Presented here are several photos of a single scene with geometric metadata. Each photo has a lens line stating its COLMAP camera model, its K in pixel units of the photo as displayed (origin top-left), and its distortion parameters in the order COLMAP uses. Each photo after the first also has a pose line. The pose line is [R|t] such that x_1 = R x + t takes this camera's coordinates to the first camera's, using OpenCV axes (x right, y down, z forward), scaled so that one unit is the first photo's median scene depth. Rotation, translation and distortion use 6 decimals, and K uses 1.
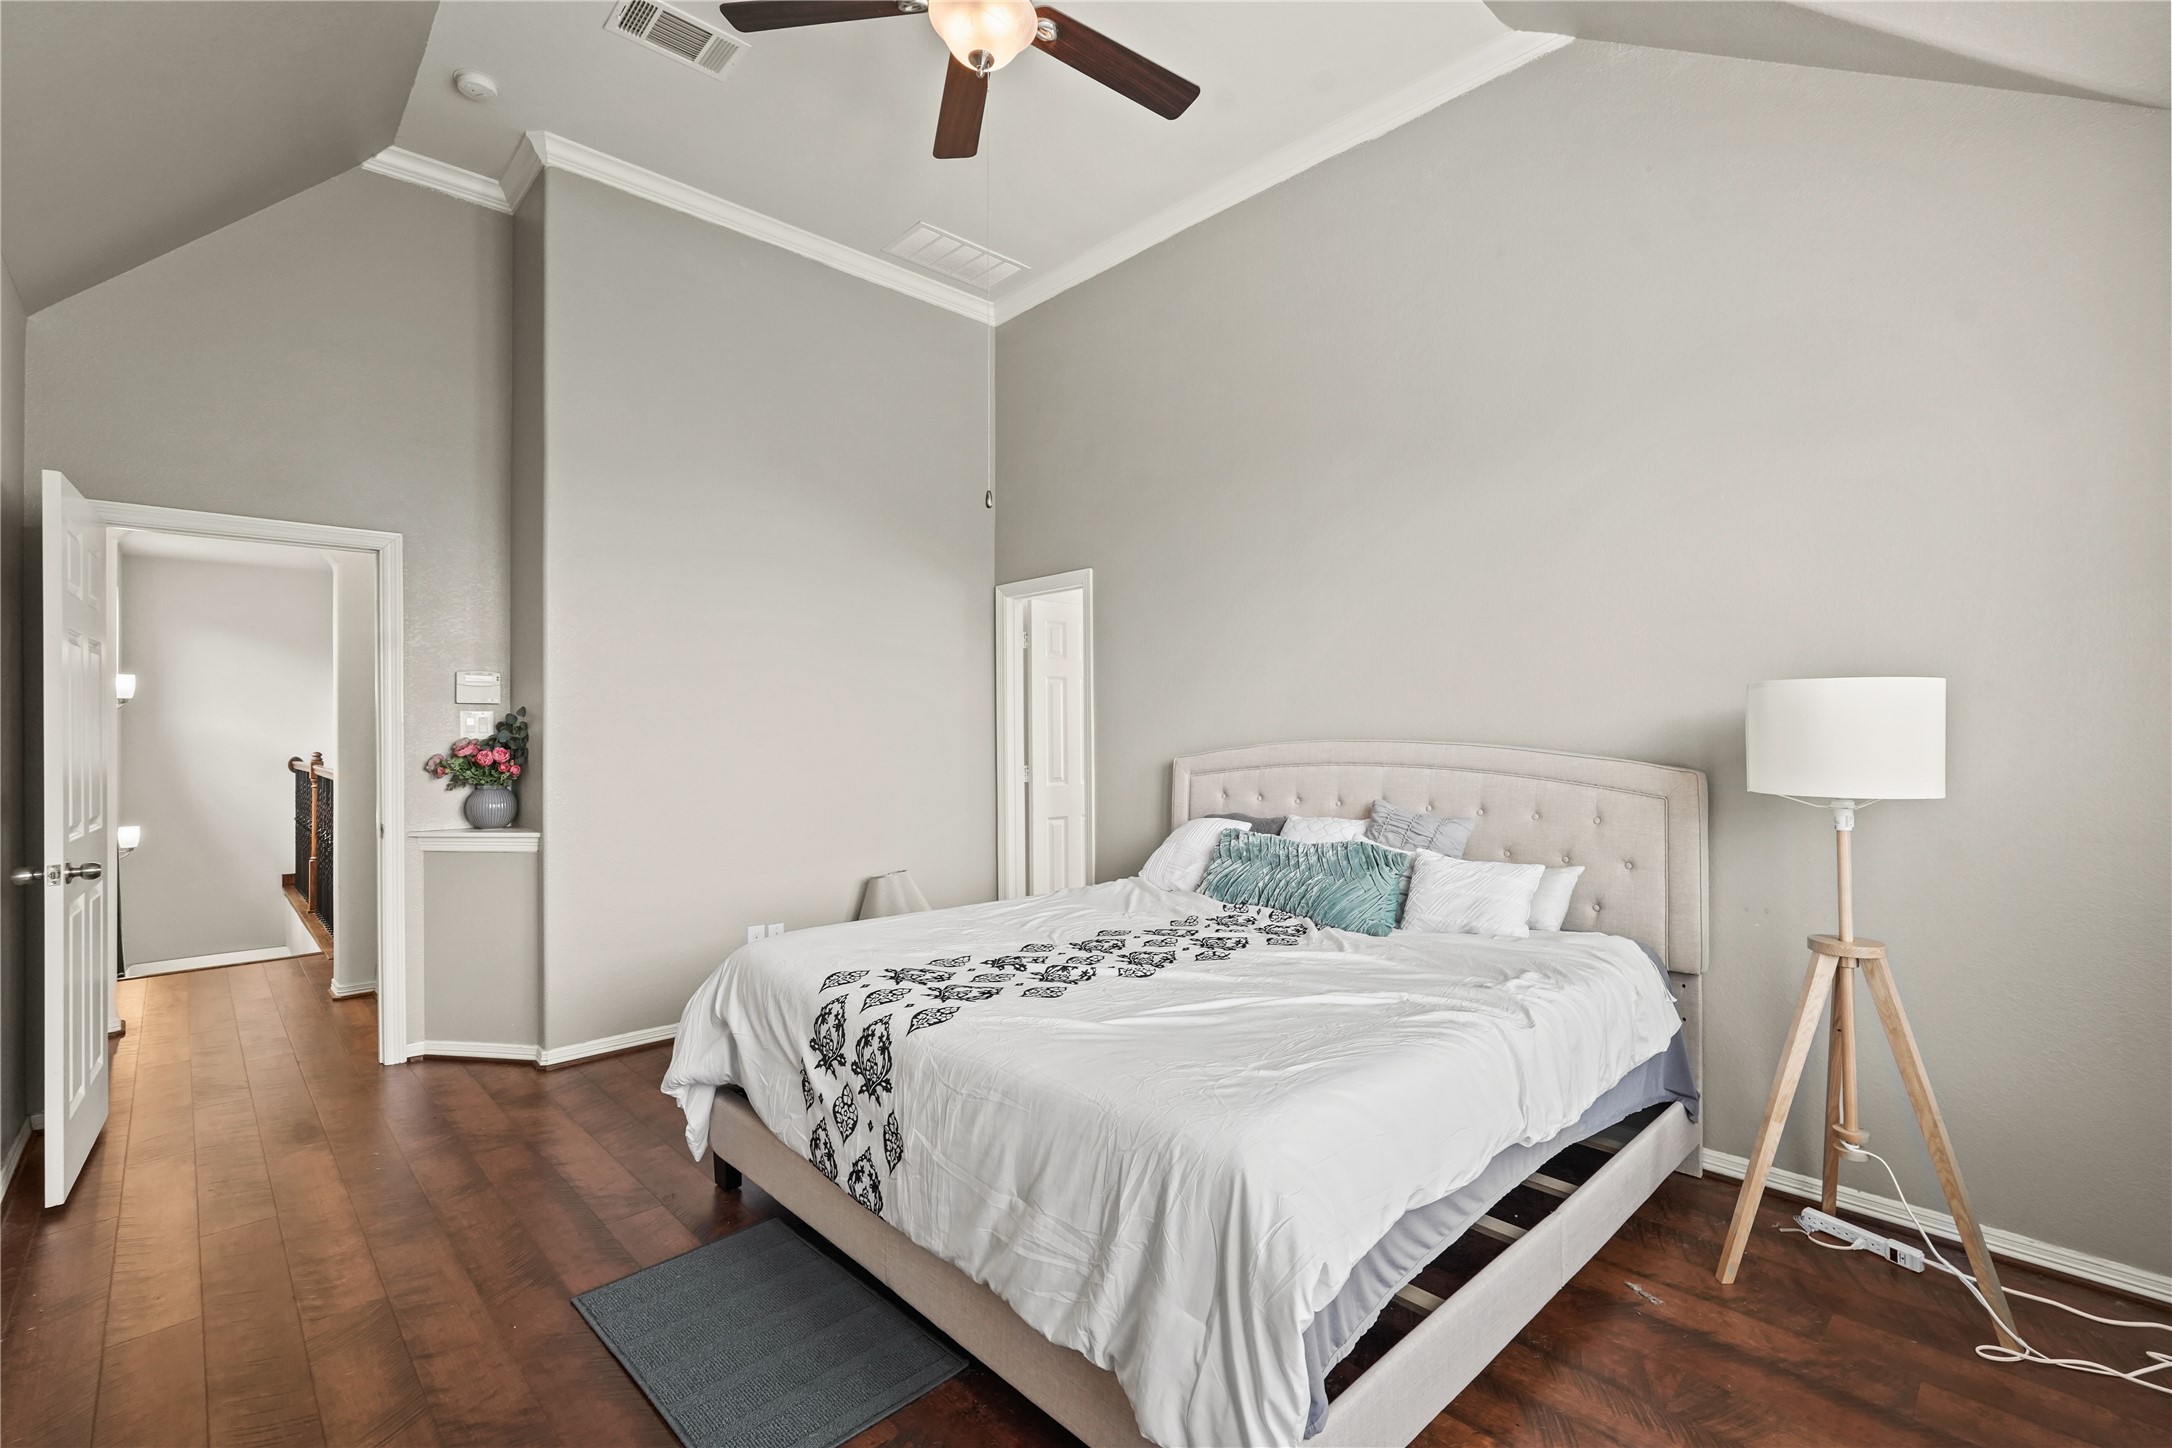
lens RADIAL K [[962.9, 0, 1090.3], [0, 962.9, 719.6], [0, 0, 1]] dist [-0.016803, 0.009215]
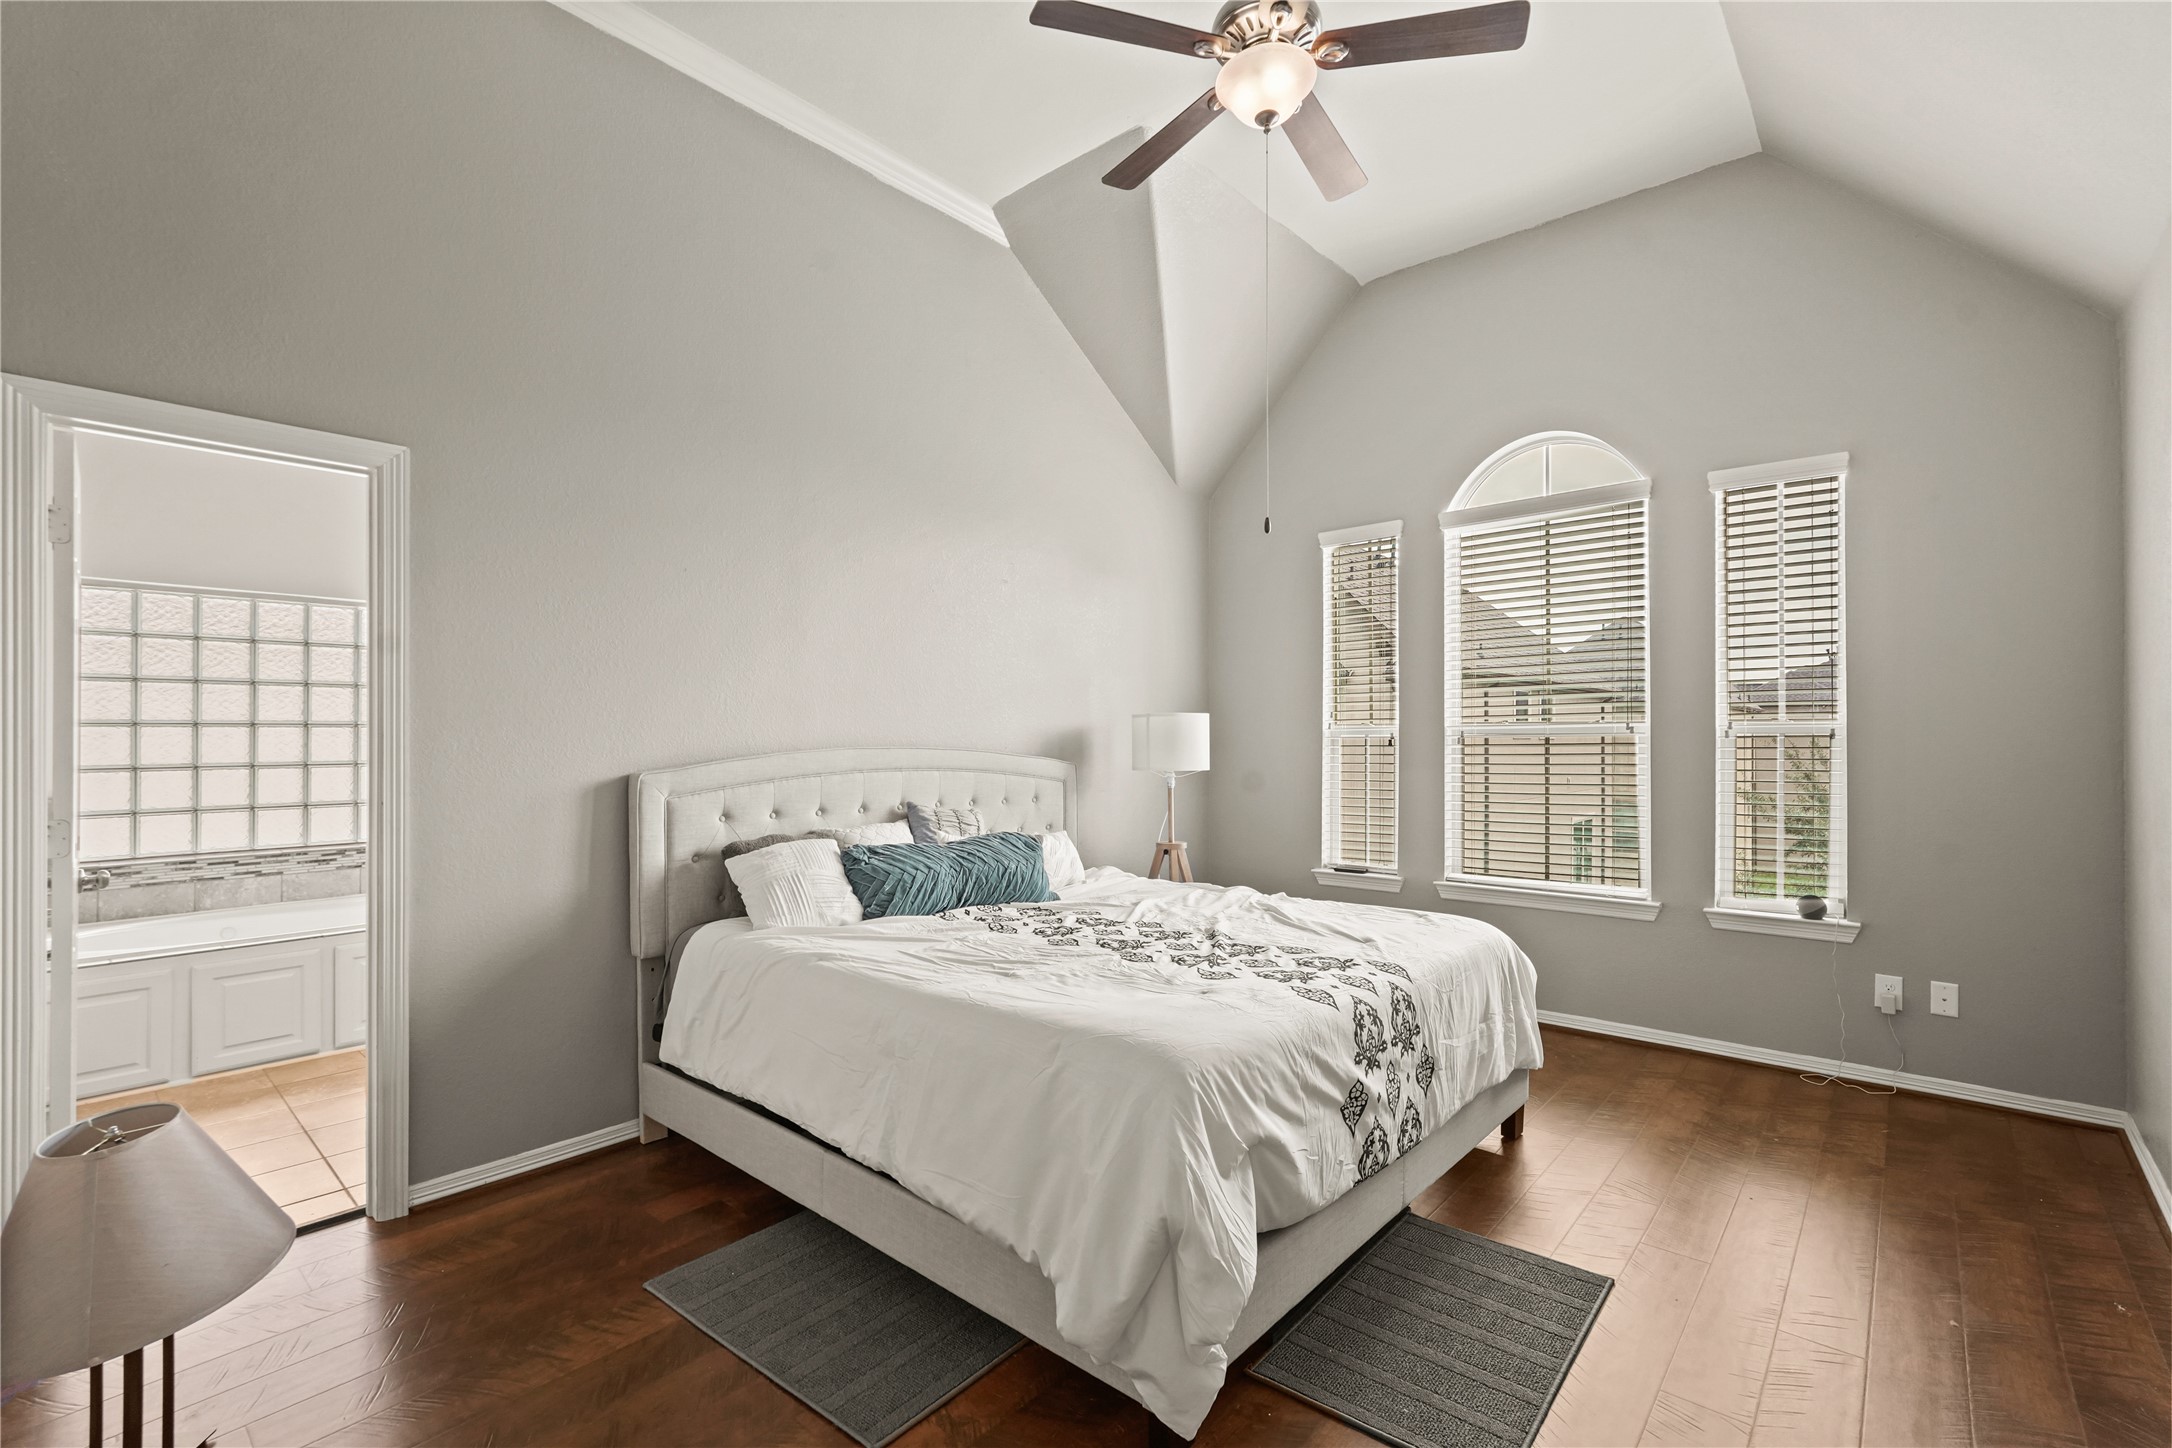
lens RADIAL K [[962.9, 0, 1095.7], [0, 962.9, 730.6], [0, 0, 1]] dist [-0.016803, 0.009215]
pose [[-0.105775, 0.017134, 0.994242, -0.796499], [-0.004162, 0.999835, -0.017673, 0.020986], [-0.994381, -0.006007, -0.105686, 0.895736]]
